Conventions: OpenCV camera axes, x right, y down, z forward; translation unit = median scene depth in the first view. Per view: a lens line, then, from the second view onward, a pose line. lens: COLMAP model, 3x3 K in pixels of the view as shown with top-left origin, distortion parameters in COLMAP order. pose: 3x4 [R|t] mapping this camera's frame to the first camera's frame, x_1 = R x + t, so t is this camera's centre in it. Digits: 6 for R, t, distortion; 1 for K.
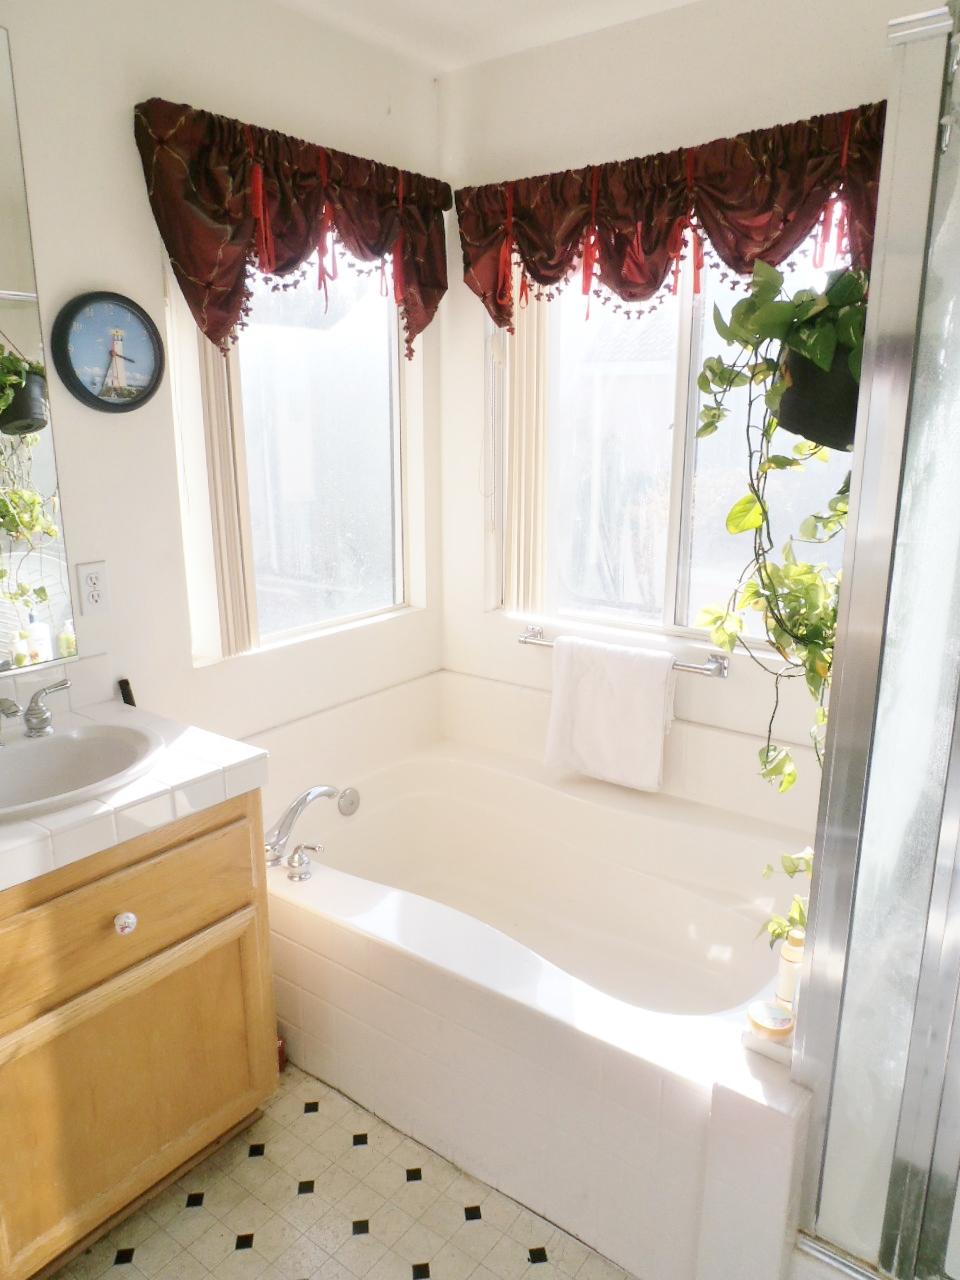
lens RADIAL K [[896.9, 0, 476.8], [0, 896.9, 641.5], [0, 0, 1]] dist [-0.025423, 0.014598]
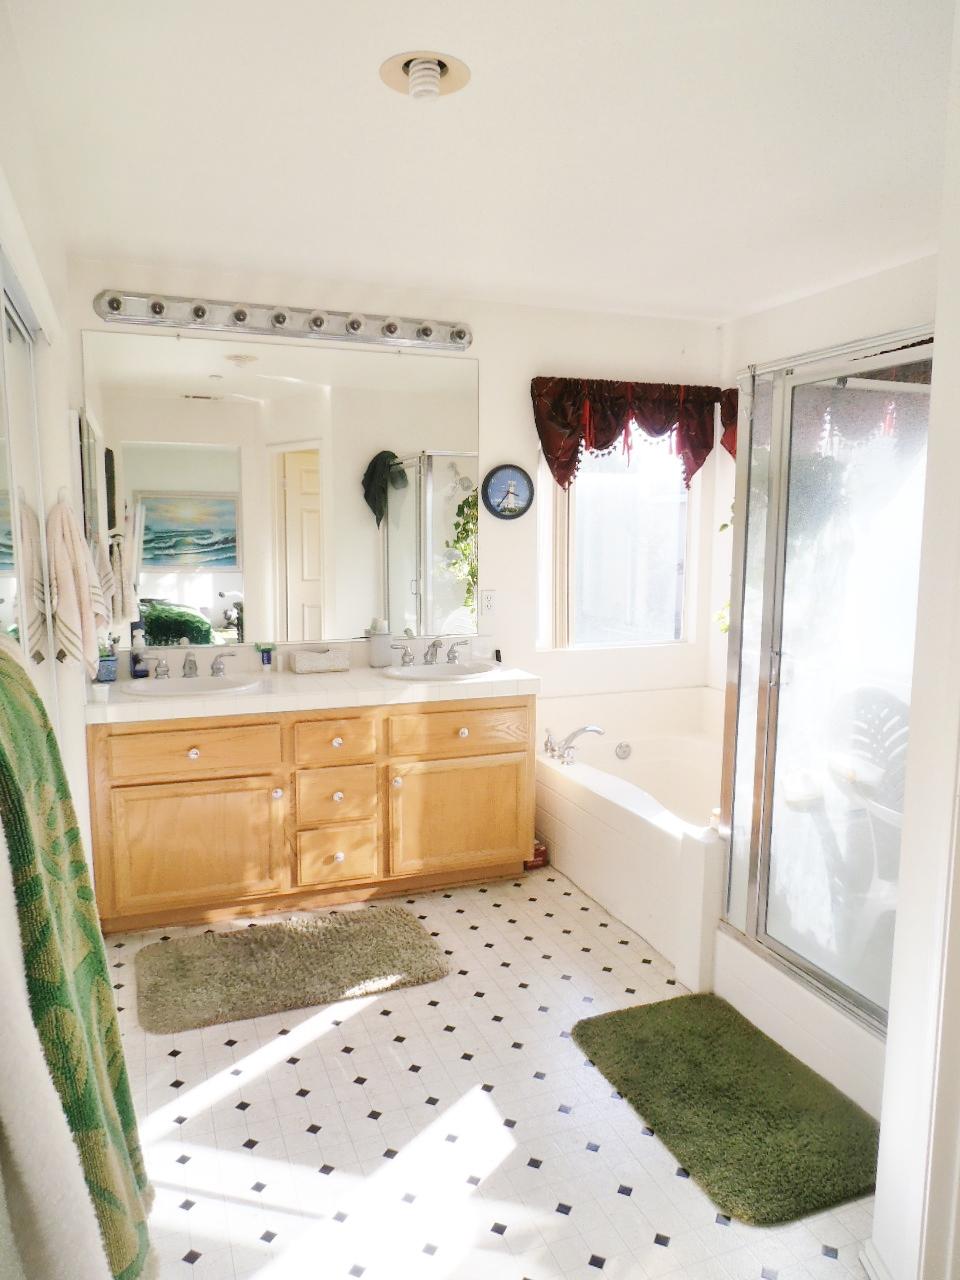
lens RADIAL K [[896.9, 0, 481.2], [0, 896.9, 640.2], [0, 0, 1]] dist [-0.025423, 0.014598]
pose [[0.850911, 0.071846, -0.520373, 0.617719], [-0.133955, 0.987531, -0.082698, 0.192601], [0.507943, 0.140075, 0.849925, -0.732026]]
